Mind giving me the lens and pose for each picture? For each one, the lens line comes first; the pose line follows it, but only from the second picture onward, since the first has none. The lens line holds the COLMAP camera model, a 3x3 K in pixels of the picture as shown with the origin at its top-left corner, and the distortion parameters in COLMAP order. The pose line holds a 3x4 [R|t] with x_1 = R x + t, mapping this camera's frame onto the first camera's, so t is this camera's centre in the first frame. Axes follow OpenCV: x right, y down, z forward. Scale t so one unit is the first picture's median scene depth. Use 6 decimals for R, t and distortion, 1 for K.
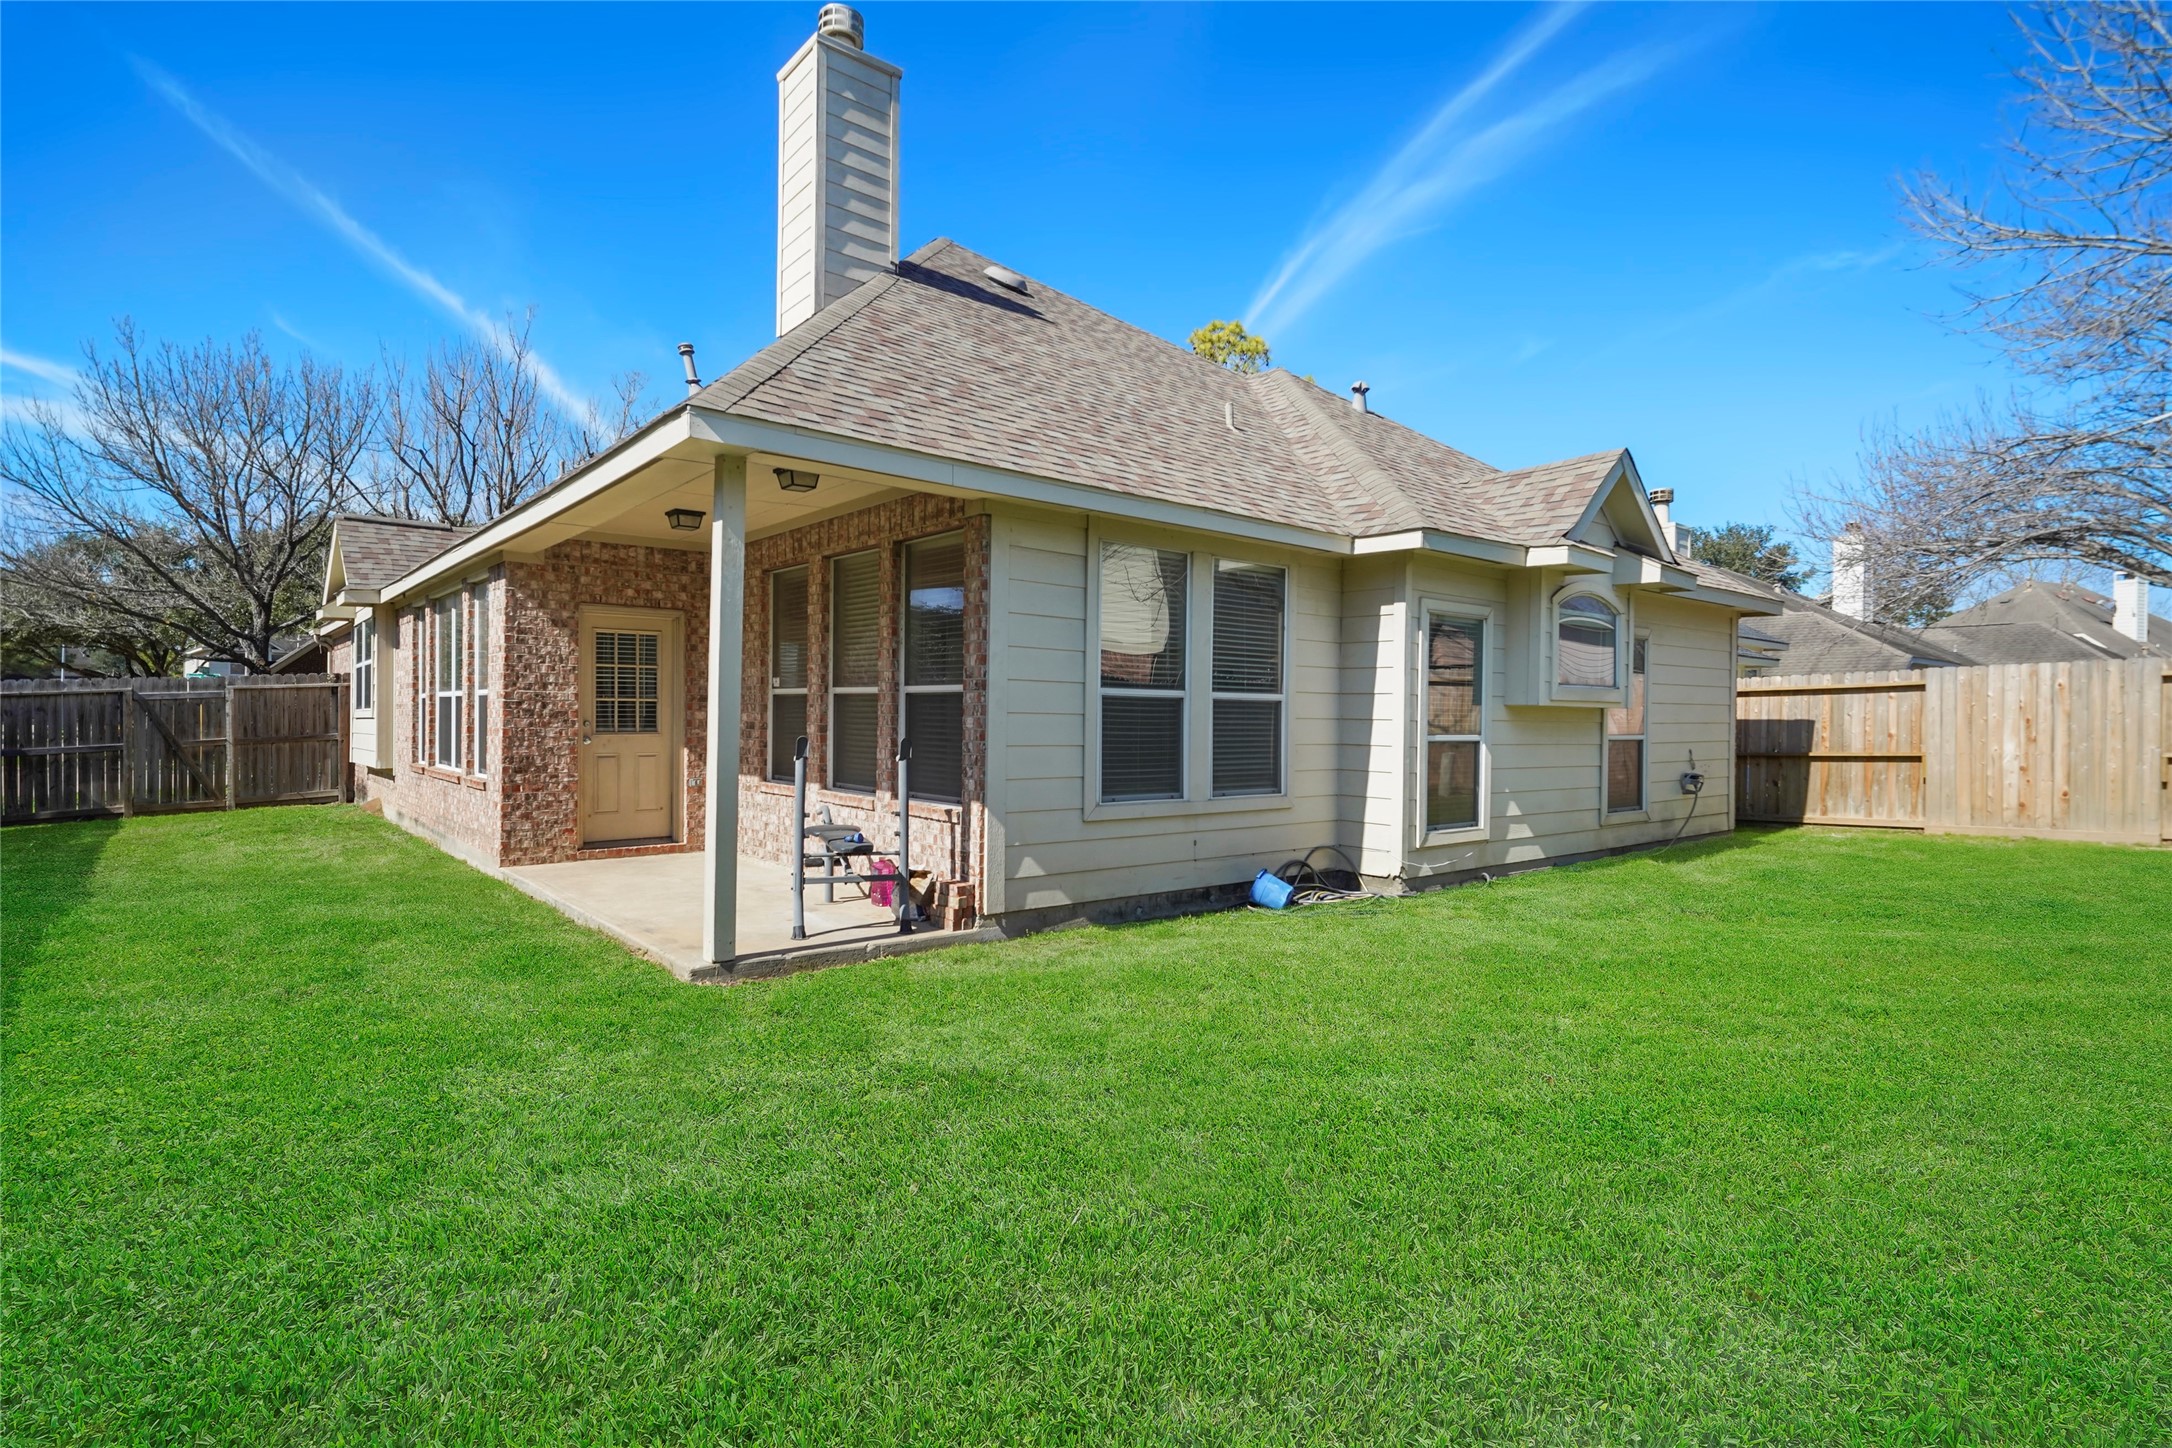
lens RADIAL K [[1094.7, 0, 1091.0], [0, 1094.7, 704.2], [0, 0, 1]] dist [-0.000030, -0.000701]
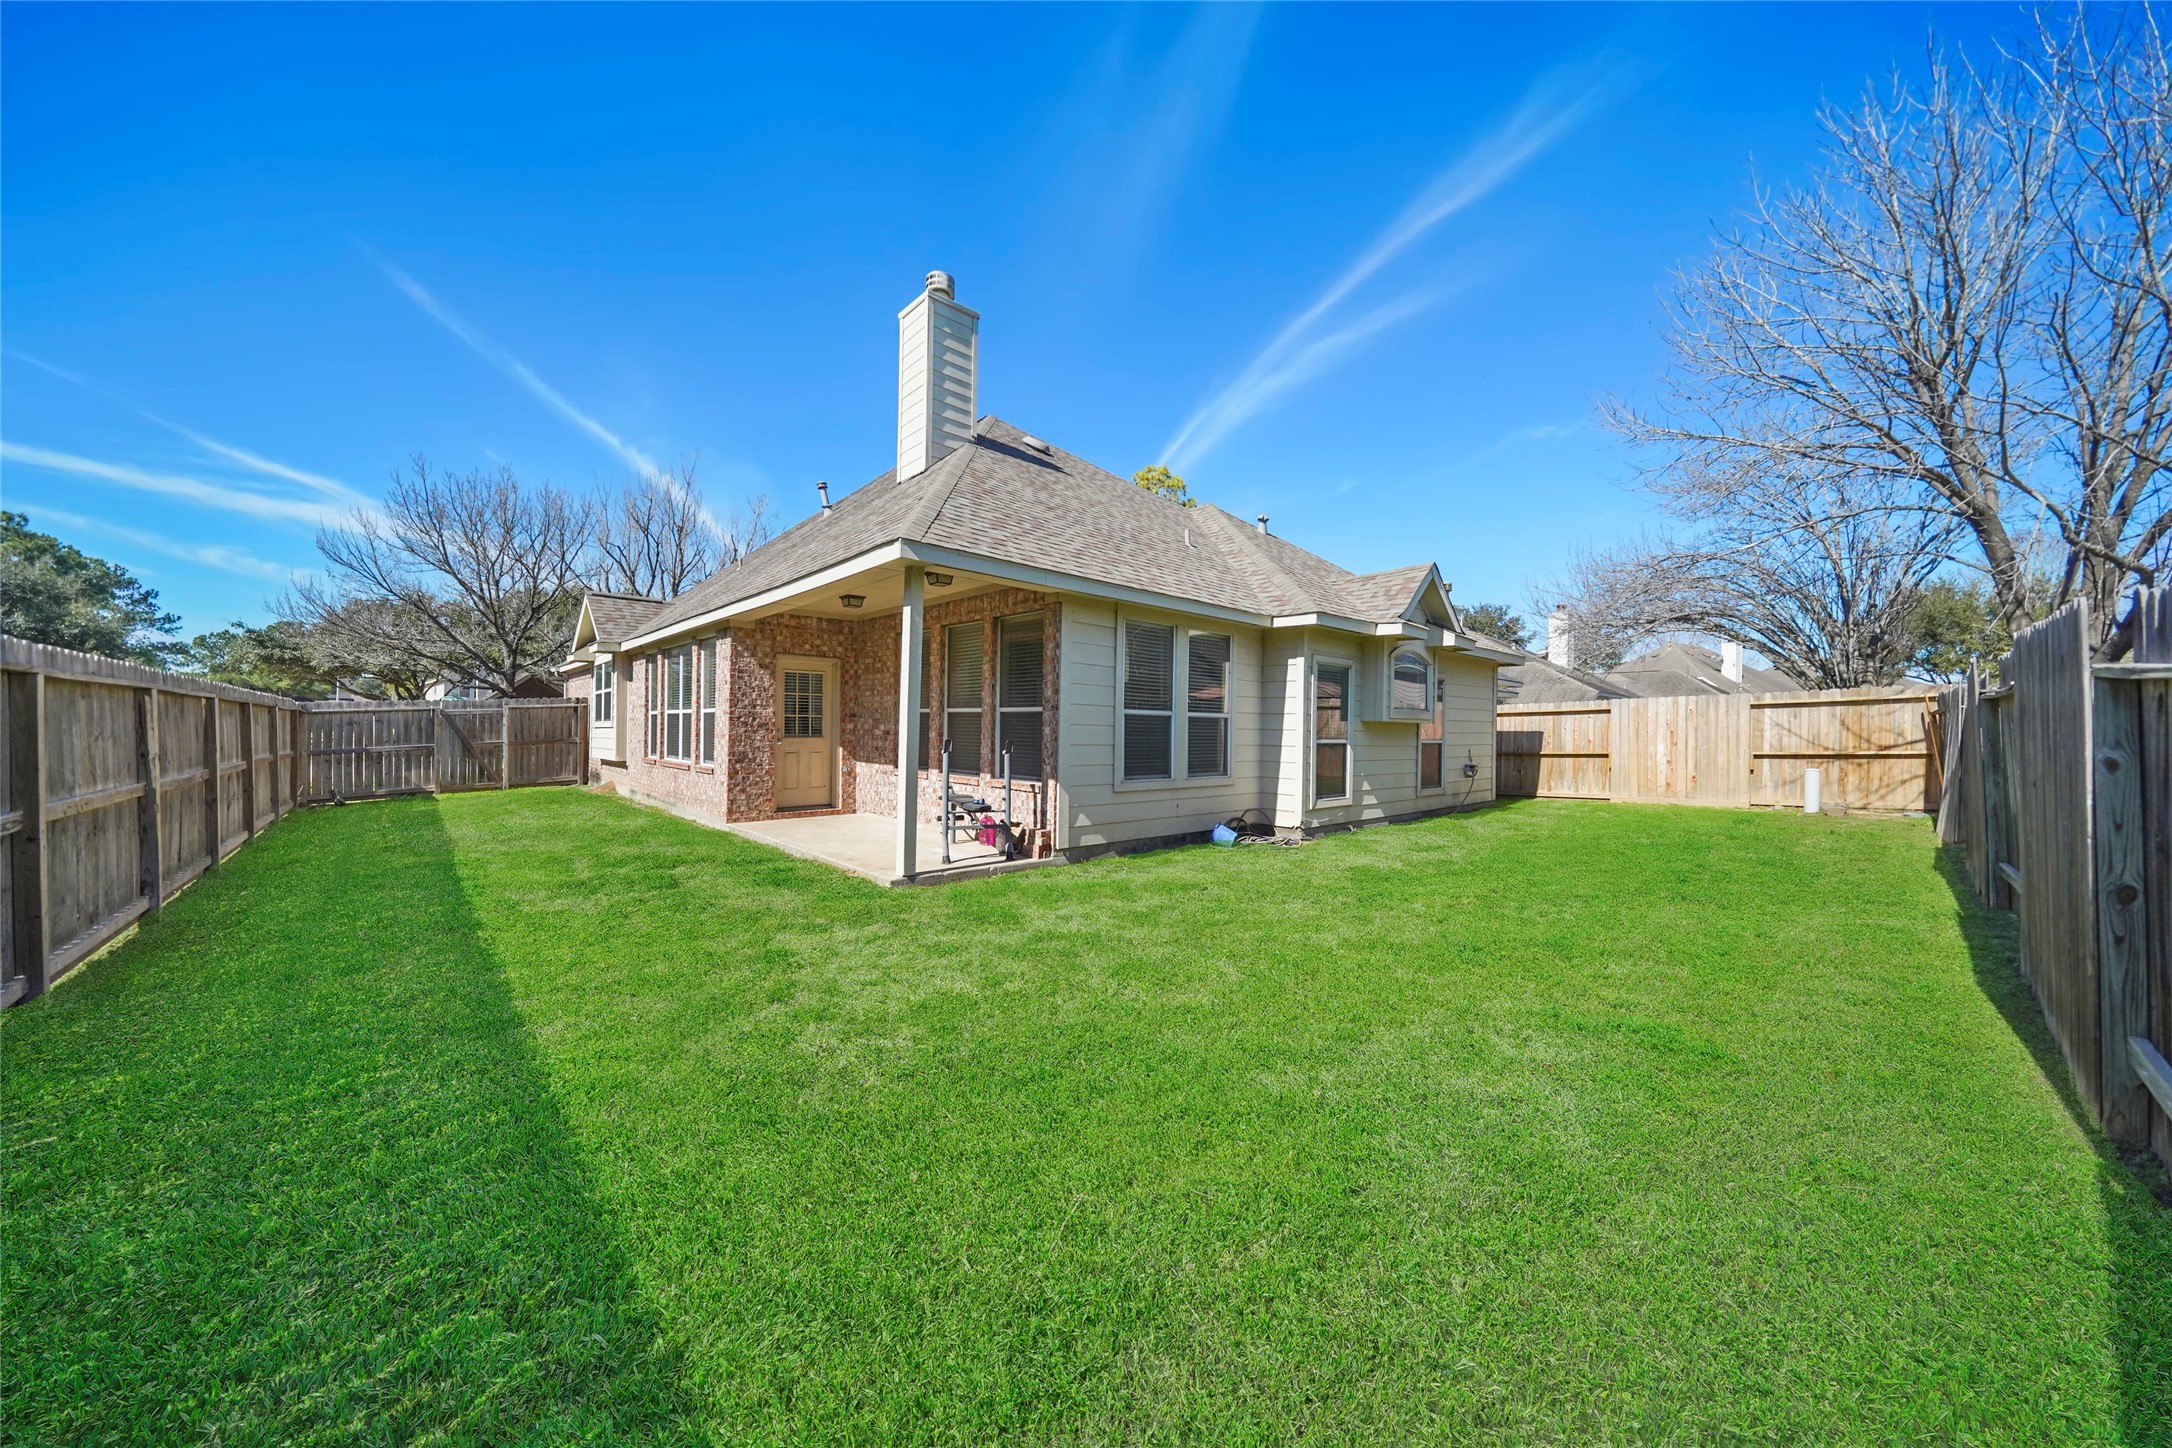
lens RADIAL K [[750.7, 0, 1084.4], [0, 750.7, 715.8], [0, 0, 1]] dist [-0.007557, 0.000079]
pose [[0.998950, 0.003652, 0.045678, -0.071016], [-0.003357, 0.999973, -0.006535, 0.001460], [-0.045701, 0.006374, 0.998935, -0.073628]]
